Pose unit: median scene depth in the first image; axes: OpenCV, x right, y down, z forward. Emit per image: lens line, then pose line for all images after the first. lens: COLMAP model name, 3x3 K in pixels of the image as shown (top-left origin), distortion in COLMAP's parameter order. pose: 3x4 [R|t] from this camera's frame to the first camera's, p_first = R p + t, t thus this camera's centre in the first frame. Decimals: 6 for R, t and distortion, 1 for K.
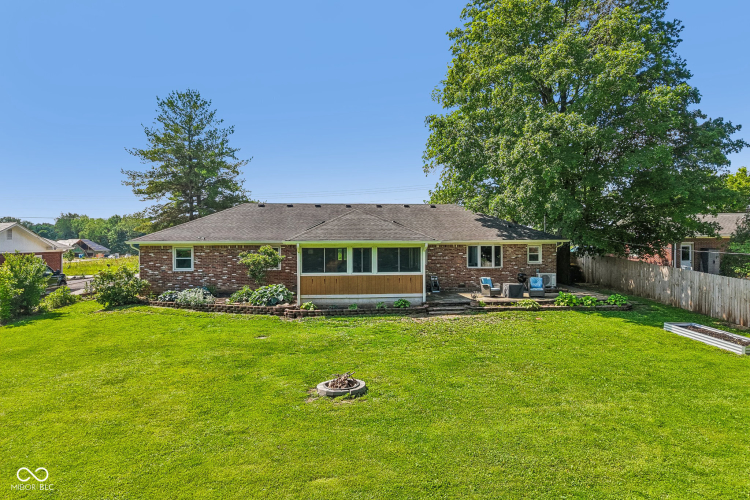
lens RADIAL K [[495.7, 0, 375.0], [0, 495.7, 250.0], [0, 0, 1]] dist [0.031829, -0.000796]
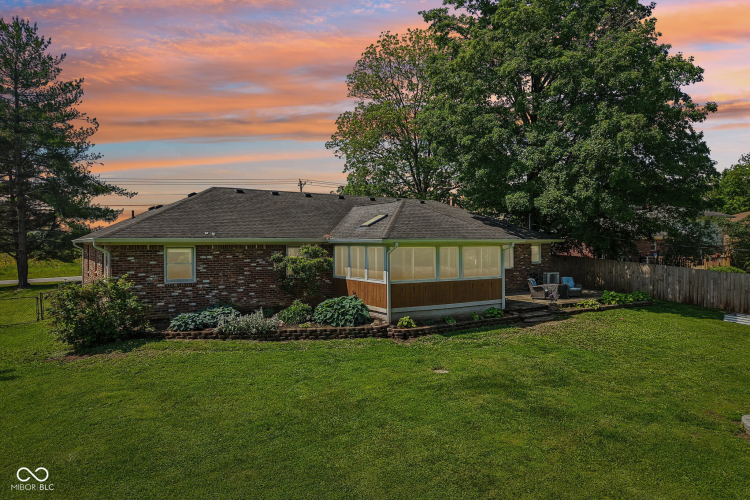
lens RADIAL K [[501.9, 0, 375.0], [0, 501.9, 250.0], [0, 0, 1]] dist [0.030078, -0.033217]
pose [[0.879607, -0.003735, 0.475687, -0.514533], [0.000573, 0.999977, 0.006793, -0.006962], [-0.475701, -0.005703, 0.879589, 0.300458]]
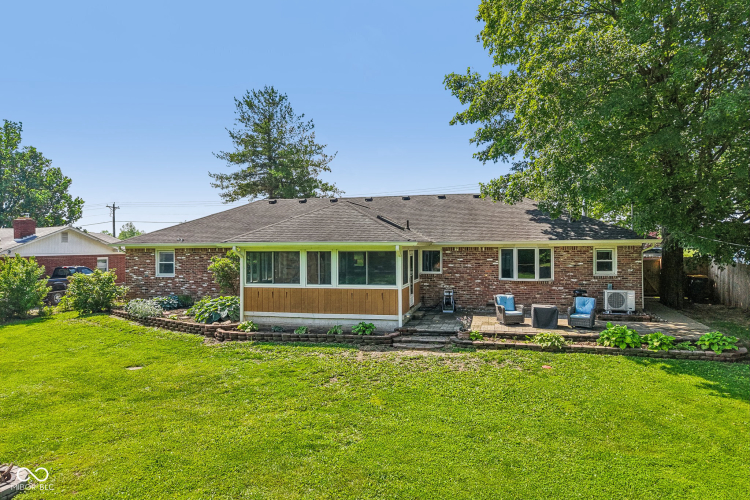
lens RADIAL K [[501.9, 0, 375.0], [0, 501.9, 250.0], [0, 0, 1]] dist [0.030078, -0.033217]
pose [[0.942119, 0.001656, -0.335273, 0.294576], [-0.002739, 0.999992, -0.002758, -0.004586], [0.335266, 0.003517, 0.942117, 0.294686]]
